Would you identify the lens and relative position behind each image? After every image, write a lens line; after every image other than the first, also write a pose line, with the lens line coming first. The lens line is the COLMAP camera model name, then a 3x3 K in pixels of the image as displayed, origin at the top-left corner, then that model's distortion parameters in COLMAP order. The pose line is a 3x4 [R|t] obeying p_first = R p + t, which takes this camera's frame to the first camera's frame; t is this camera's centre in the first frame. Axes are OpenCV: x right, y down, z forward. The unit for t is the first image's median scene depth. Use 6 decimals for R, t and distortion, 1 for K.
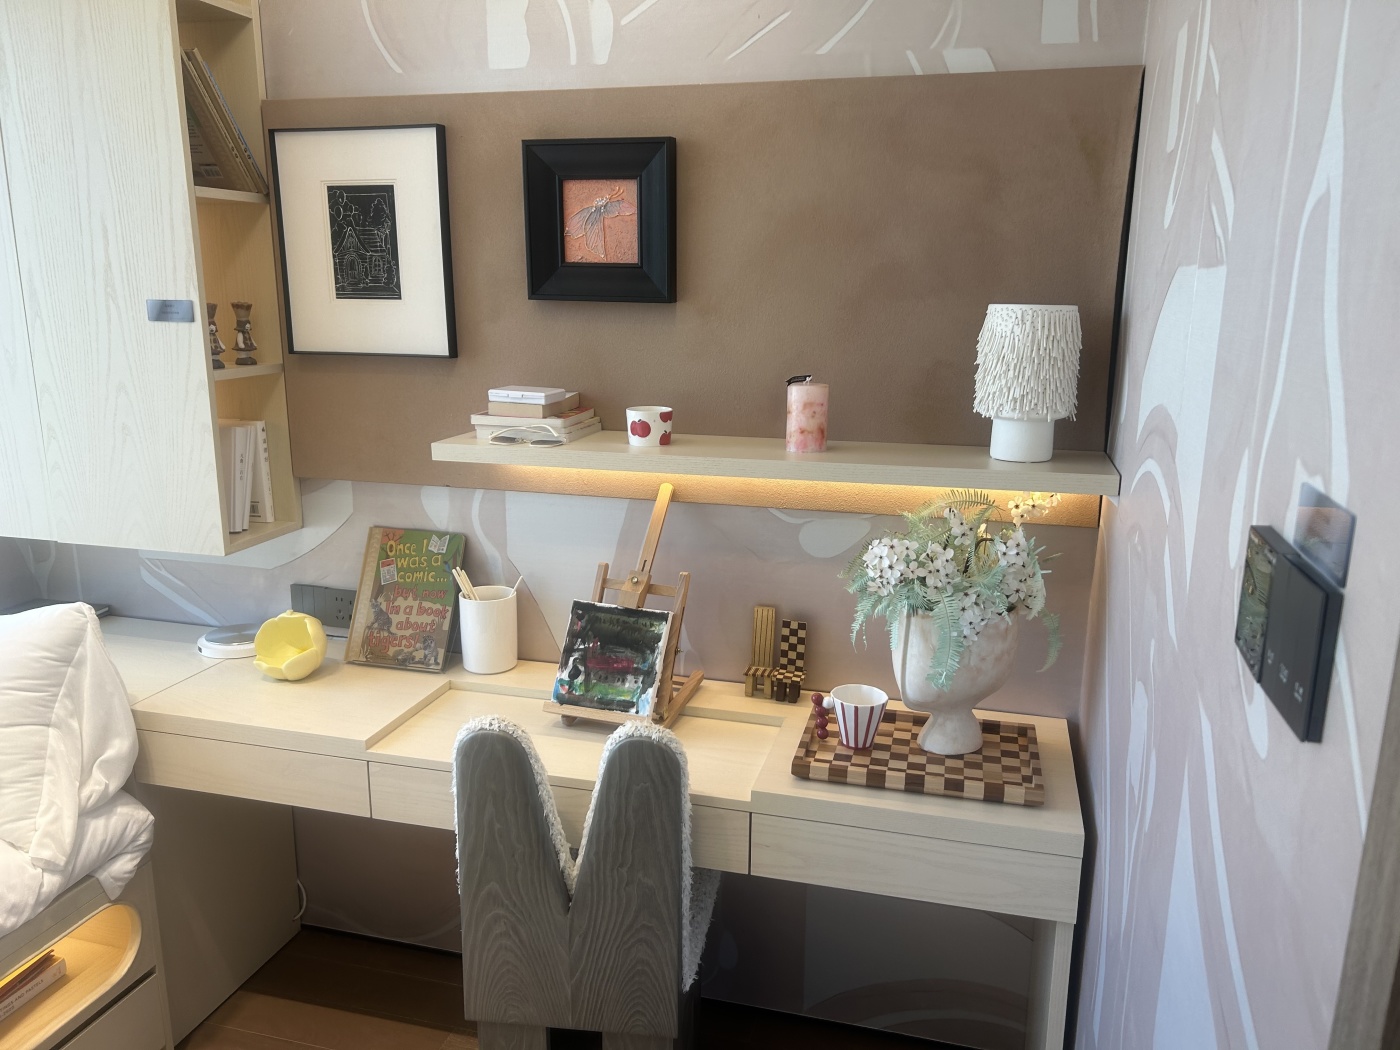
lens RADIAL K [[1057.2, 0, 701.5], [0, 1057.2, 533.3], [0, 0, 1]] dist [0.052460, -0.059735]
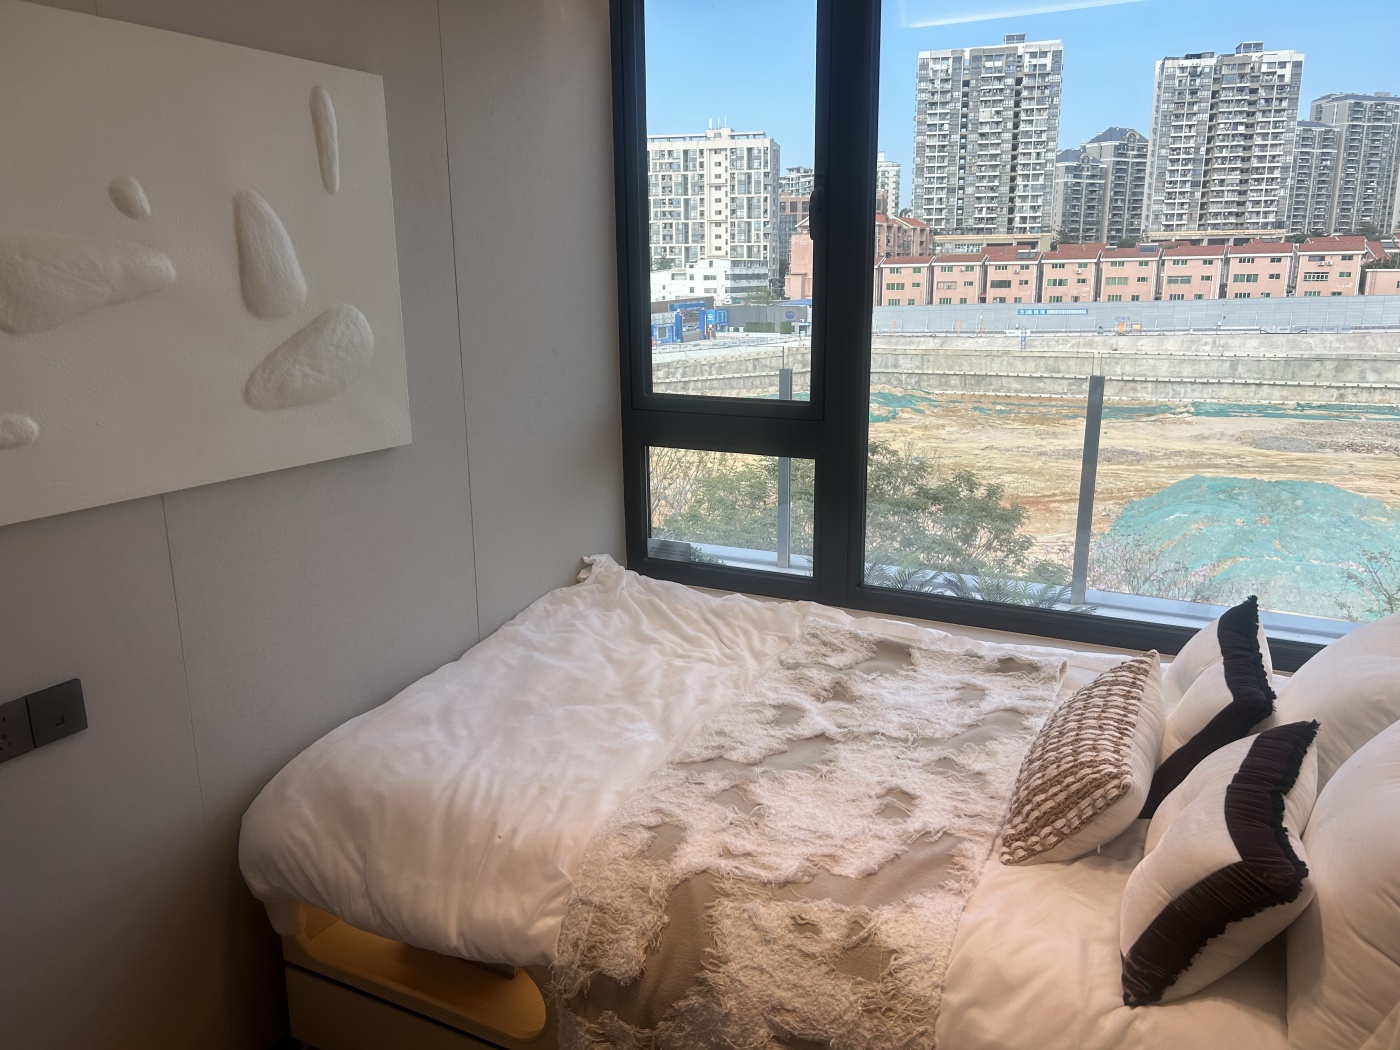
lens RADIAL K [[1057.2, 0, 709.5], [0, 1057.2, 532.2], [0, 0, 1]] dist [0.052460, -0.059735]
pose [[-0.207705, 0.225401, -0.951868, 0.042444], [-0.220589, 0.937232, 0.270069, -0.147239], [0.952995, 0.266067, -0.144947, 0.550943]]
